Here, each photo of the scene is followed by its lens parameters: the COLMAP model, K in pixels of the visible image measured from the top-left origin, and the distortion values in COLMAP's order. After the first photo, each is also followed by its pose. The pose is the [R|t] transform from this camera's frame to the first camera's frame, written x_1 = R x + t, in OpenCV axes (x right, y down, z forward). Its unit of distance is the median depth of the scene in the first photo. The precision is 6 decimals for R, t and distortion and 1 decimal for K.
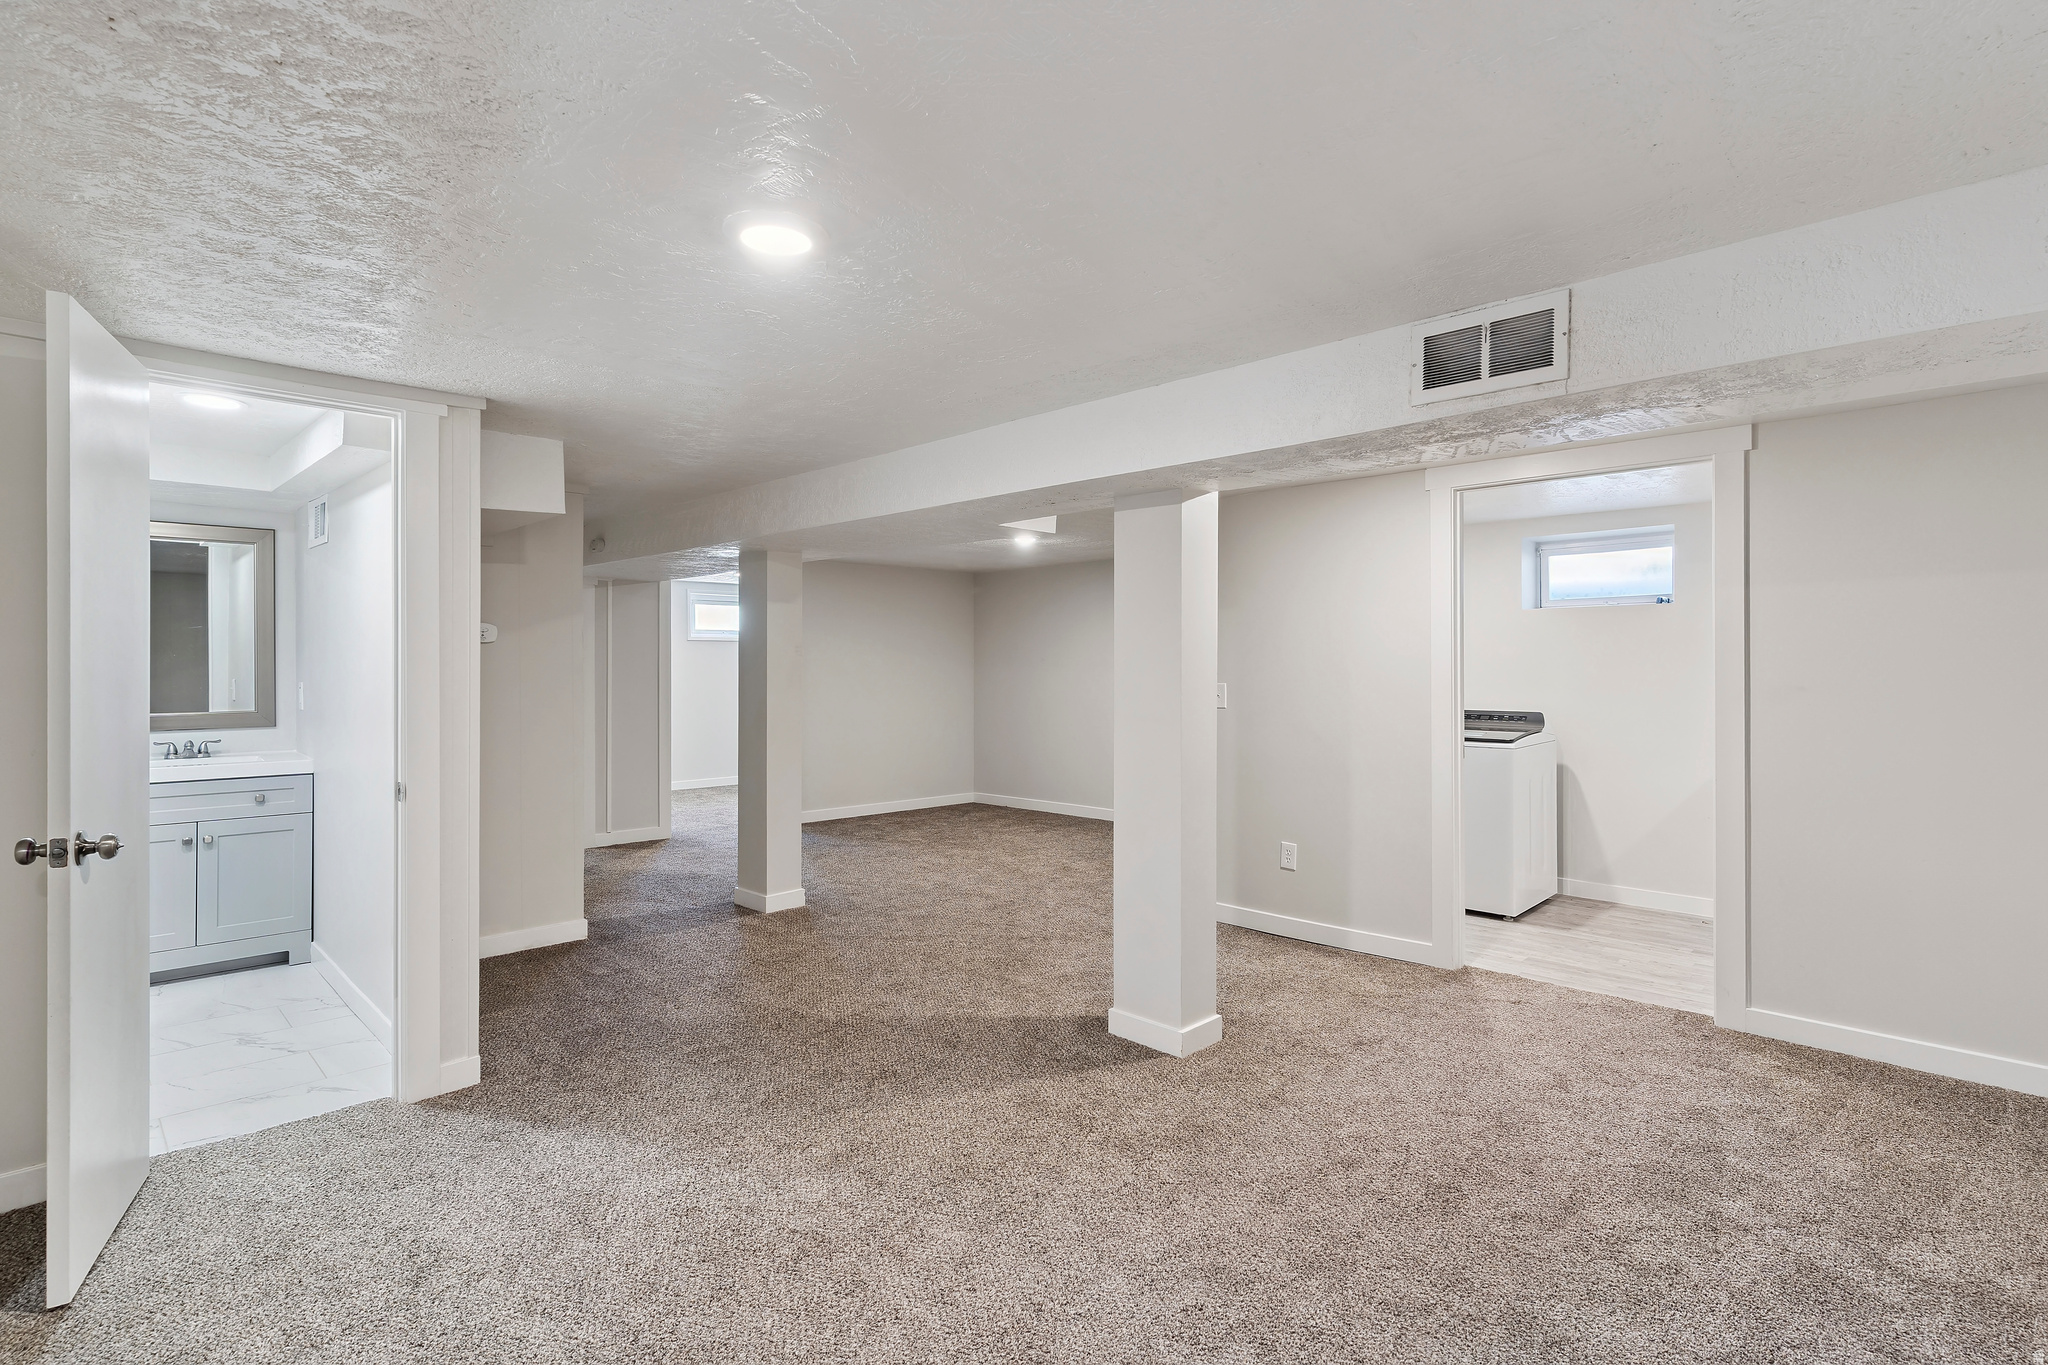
lens RADIAL K [[997.2, 0, 1021.9], [0, 997.2, 671.5], [0, 0, 1]] dist [-0.003415, 0.000019]
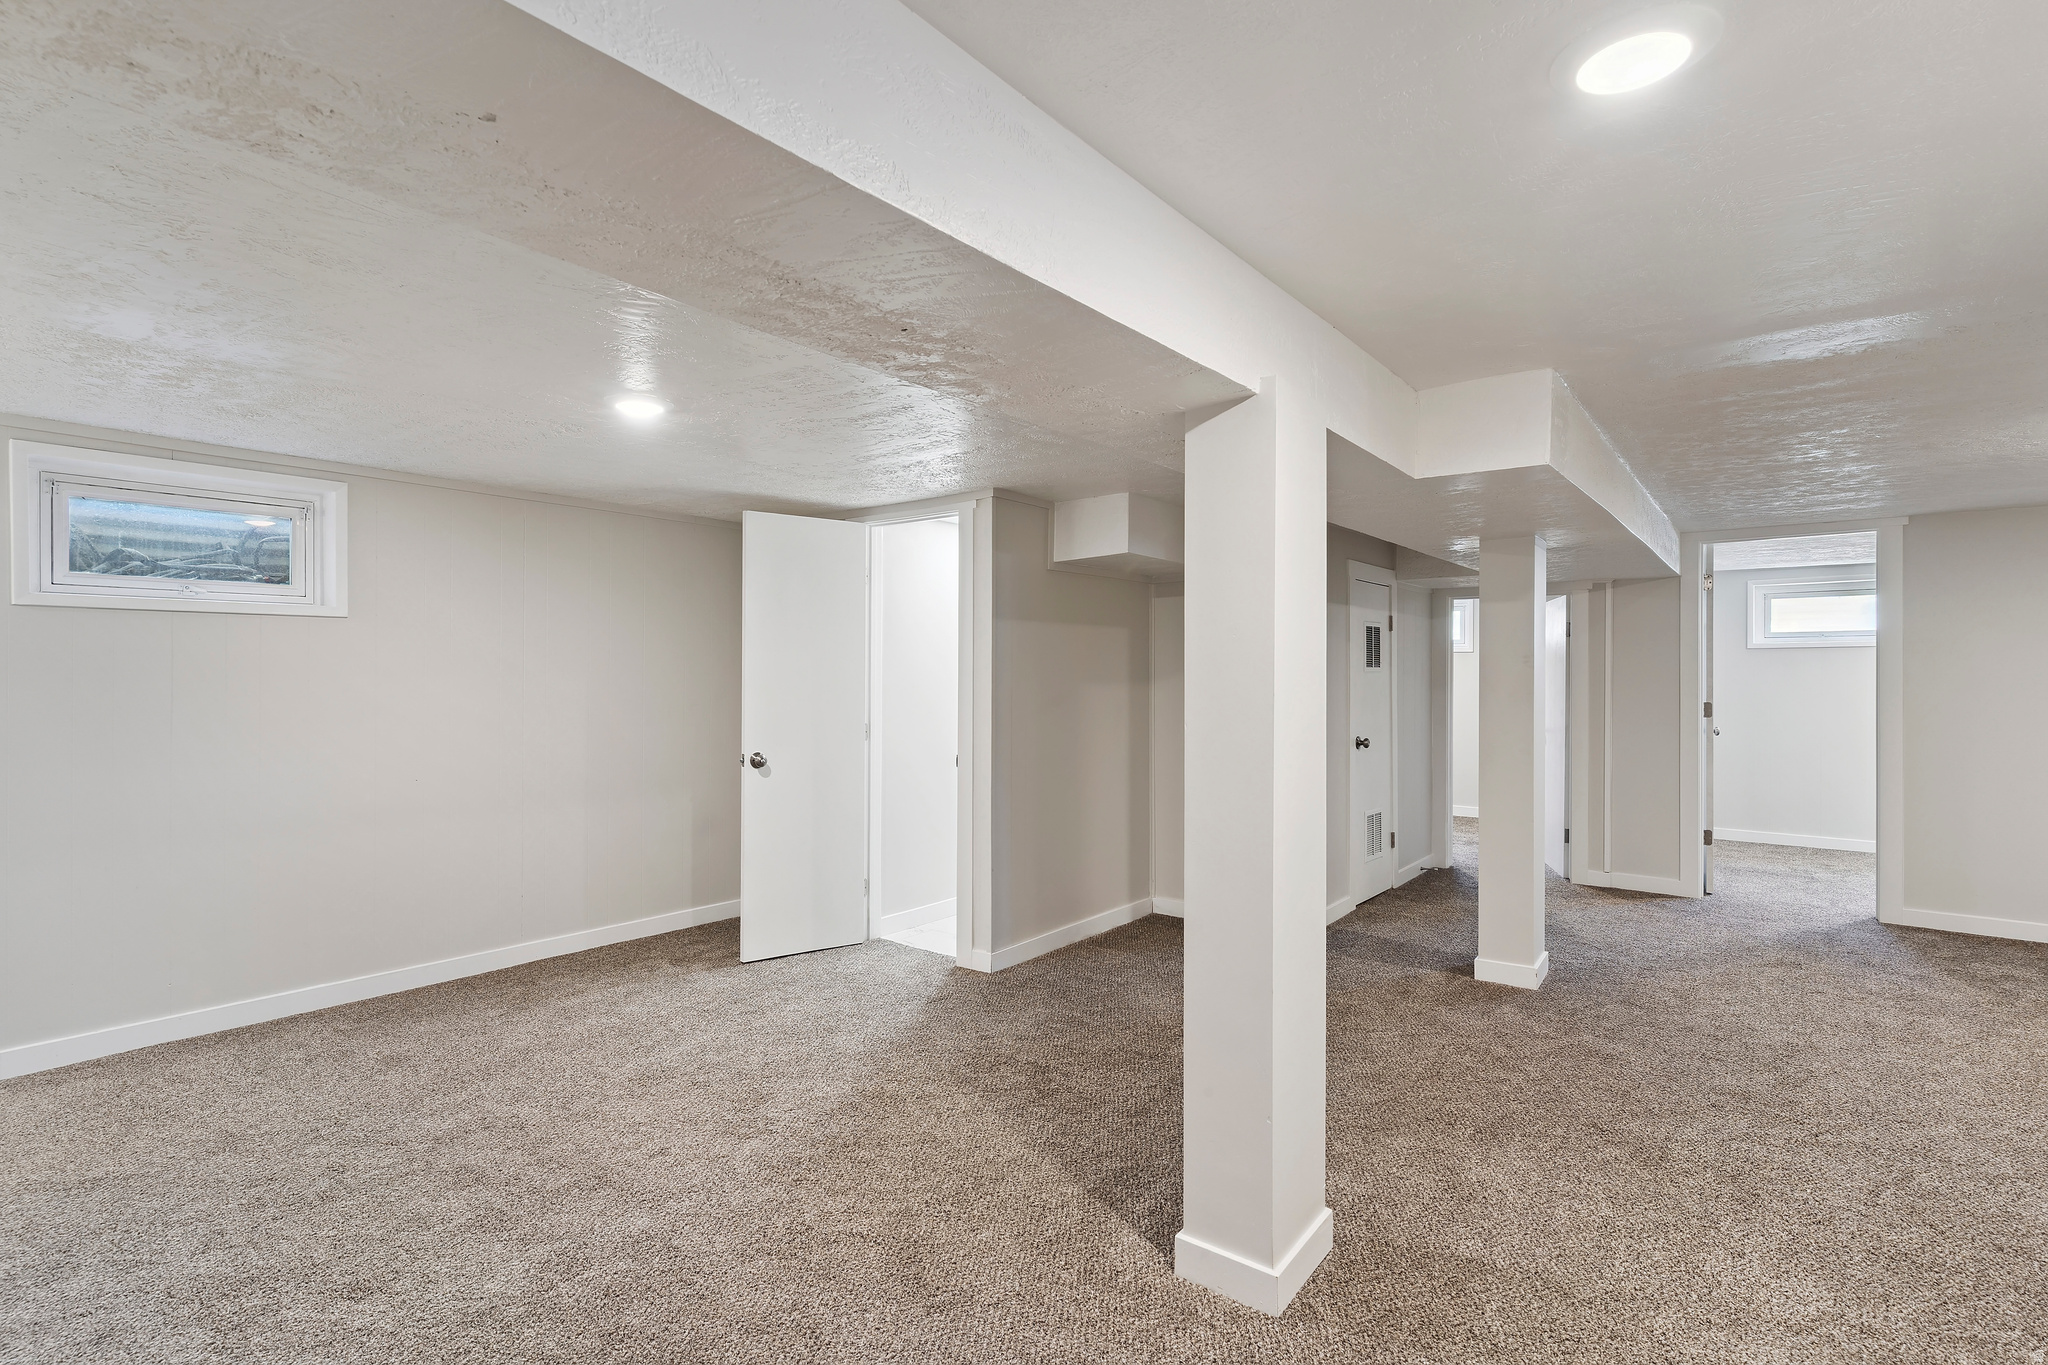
lens RADIAL K [[997.2, 0, 1021.9], [0, 997.2, 671.5], [0, 0, 1]] dist [-0.003415, 0.000019]
pose [[0.106429, -0.003441, -0.994314, 0.898261], [-0.011072, 0.999928, -0.004646, -0.008799], [0.994259, 0.011504, 0.106384, 0.918278]]
